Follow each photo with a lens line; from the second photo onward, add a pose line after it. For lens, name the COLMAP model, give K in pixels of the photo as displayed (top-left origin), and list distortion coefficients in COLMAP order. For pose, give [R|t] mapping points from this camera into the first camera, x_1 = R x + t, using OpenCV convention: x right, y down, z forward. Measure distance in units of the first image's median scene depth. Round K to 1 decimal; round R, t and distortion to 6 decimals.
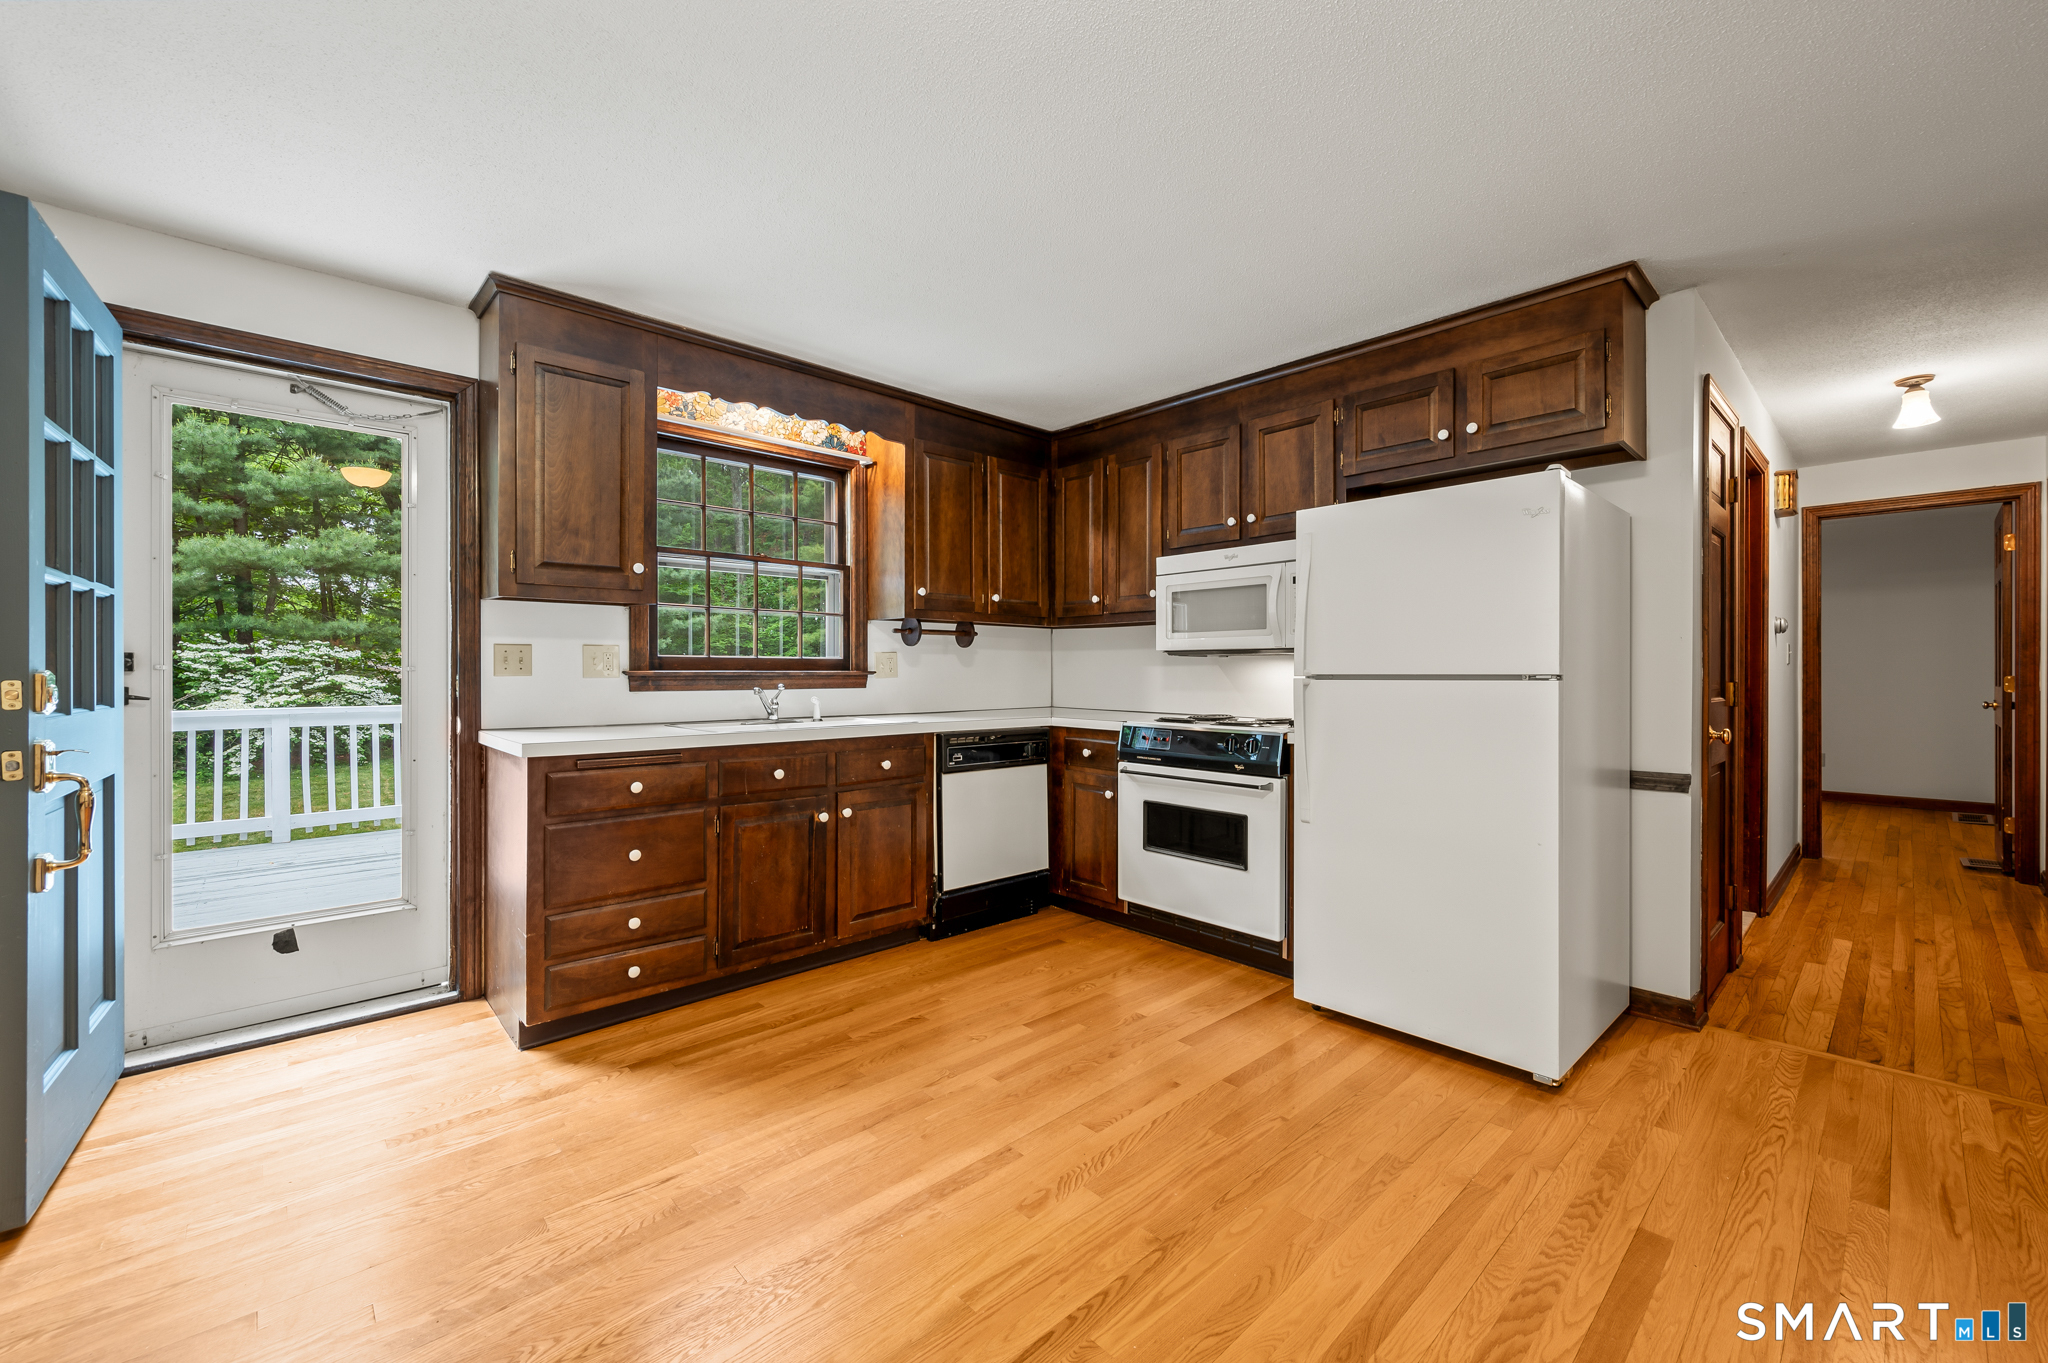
lens RADIAL K [[866.3, 0, 1026.9], [0, 866.3, 668.4], [0, 0, 1]] dist [0.000336, -0.000111]
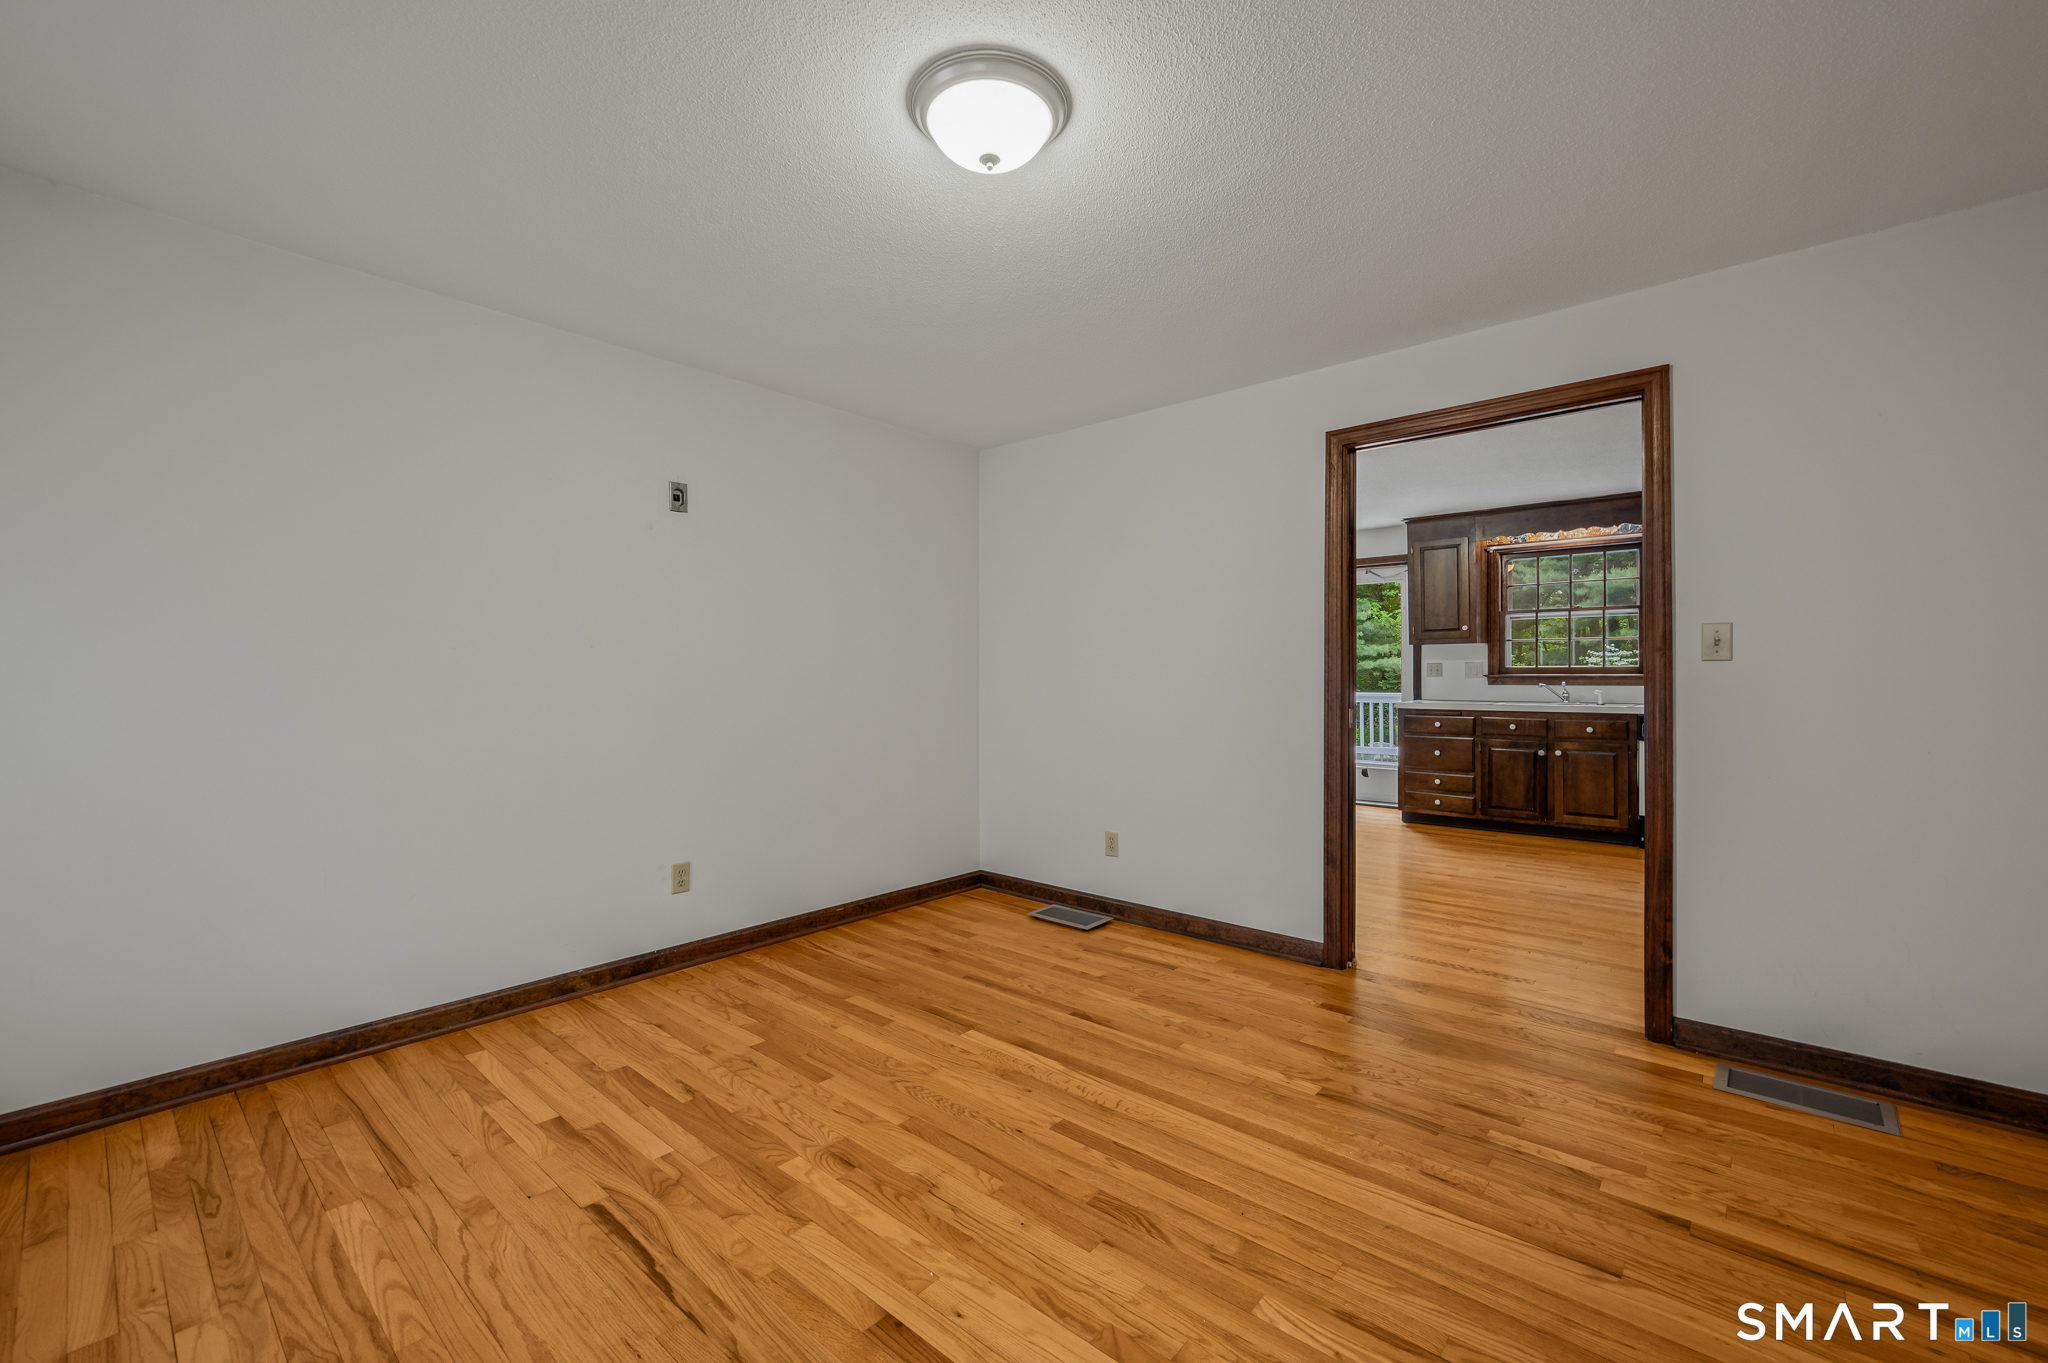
lens RADIAL K [[816.6, 0, 1067.3], [0, 816.6, 665.0], [0, 0, 1]] dist [0.000959, 0.000023]
pose [[0.159549, -0.010180, -0.987138, 1.288907], [0.006134, 0.999938, -0.009321, -0.008332], [0.987171, -0.004568, 0.159601, -0.286281]]
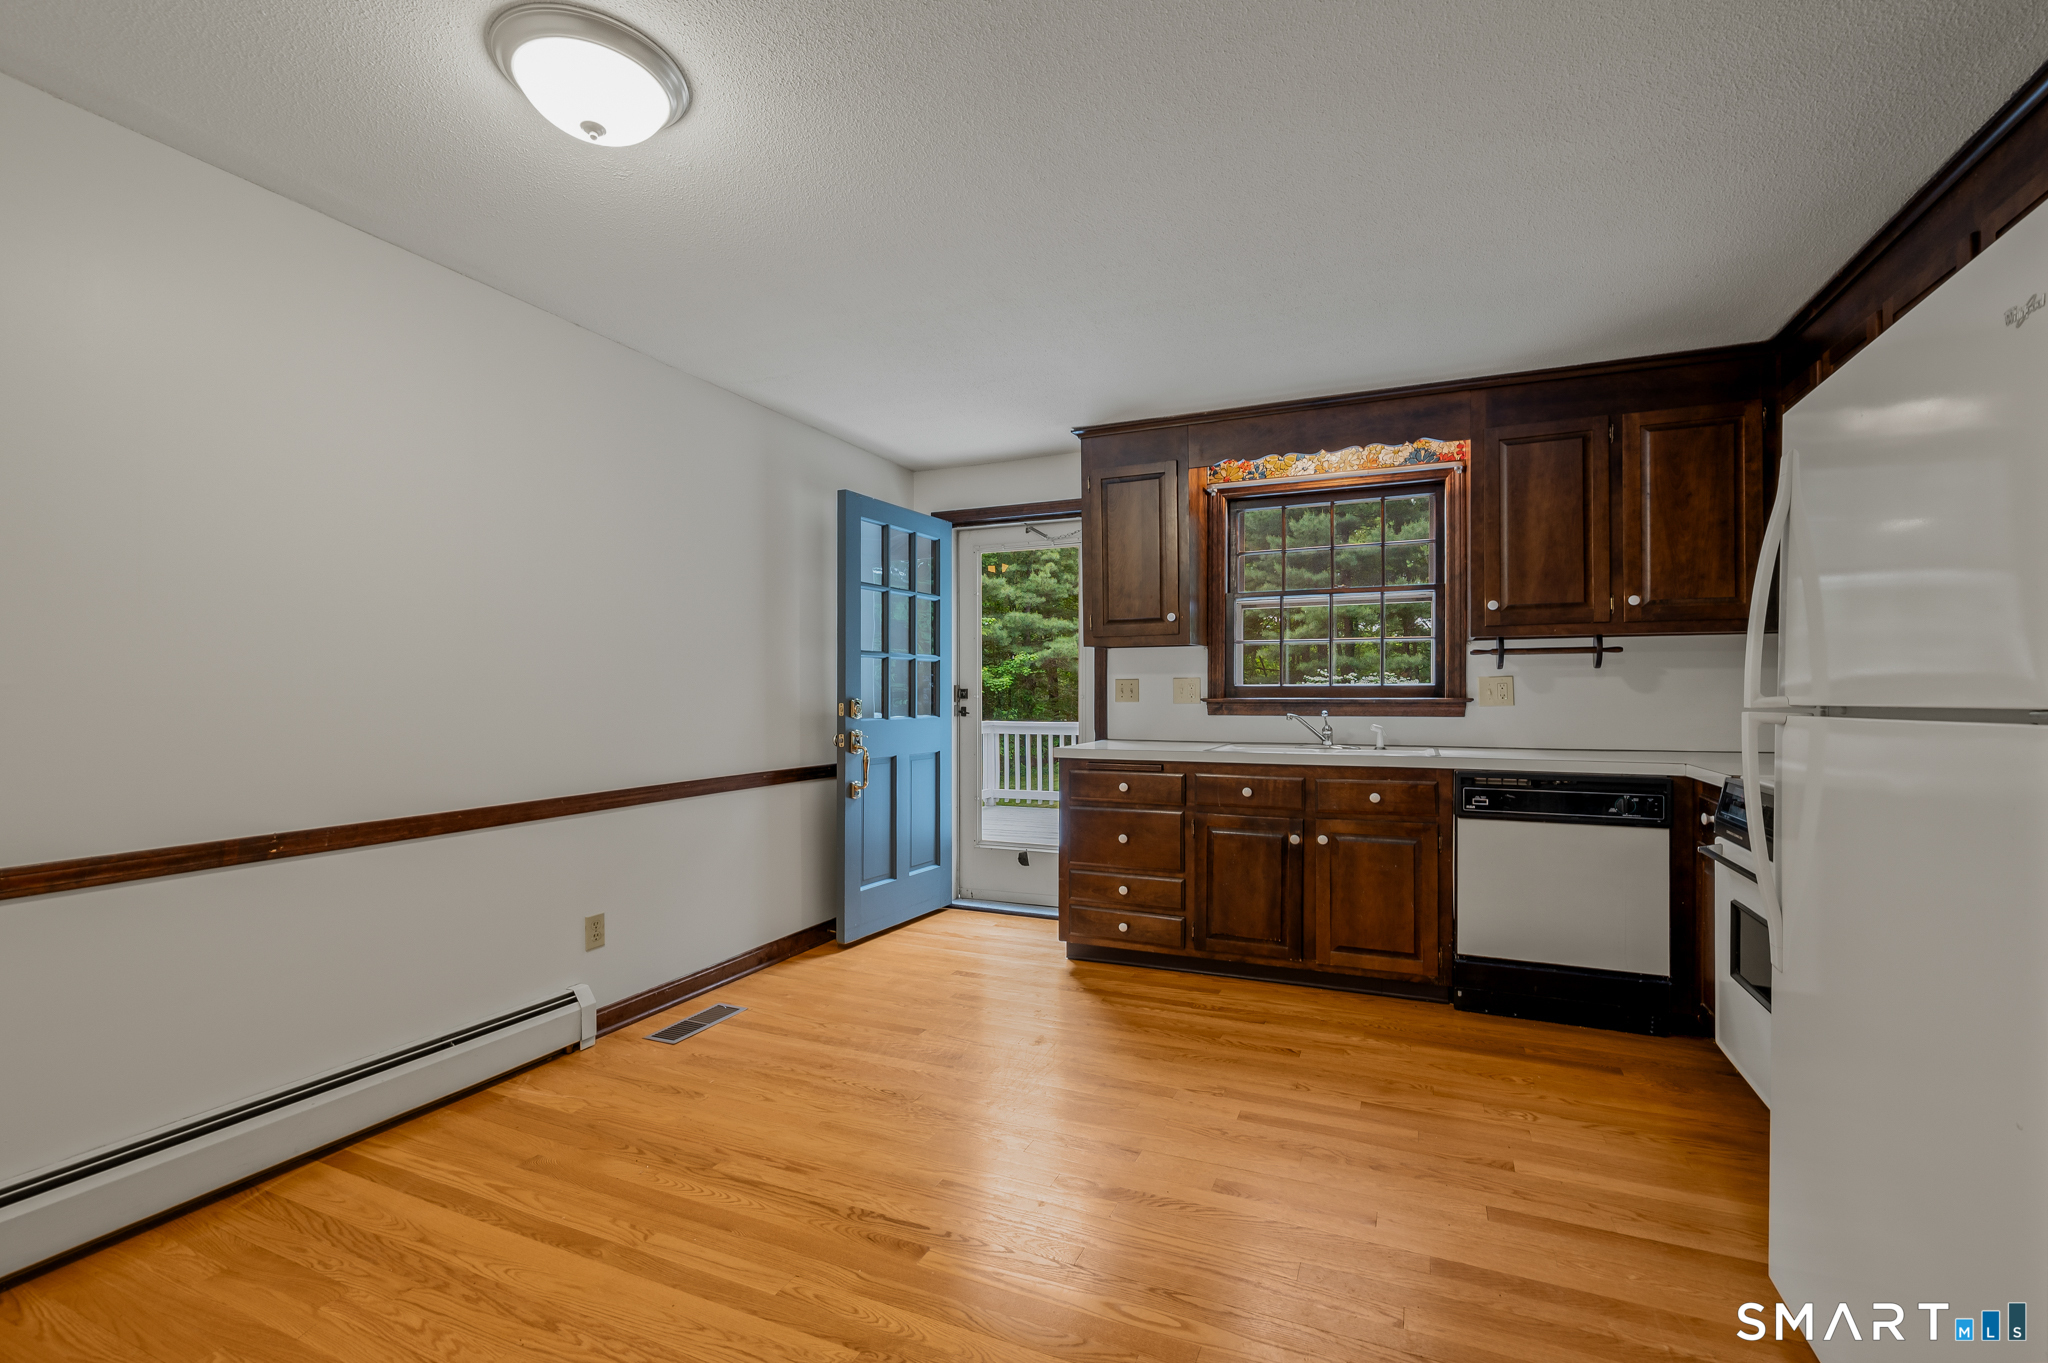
lens RADIAL K [[840.2, 0, 1012.0], [0, 840.2, 685.6], [0, 0, 1]] dist [0.001385, -0.000047]
pose [[0.389843, -0.013898, -0.920776, 0.534581], [0.004732, 0.999903, -0.013089, -0.000845], [0.920869, 0.000745, 0.389871, 0.280418]]
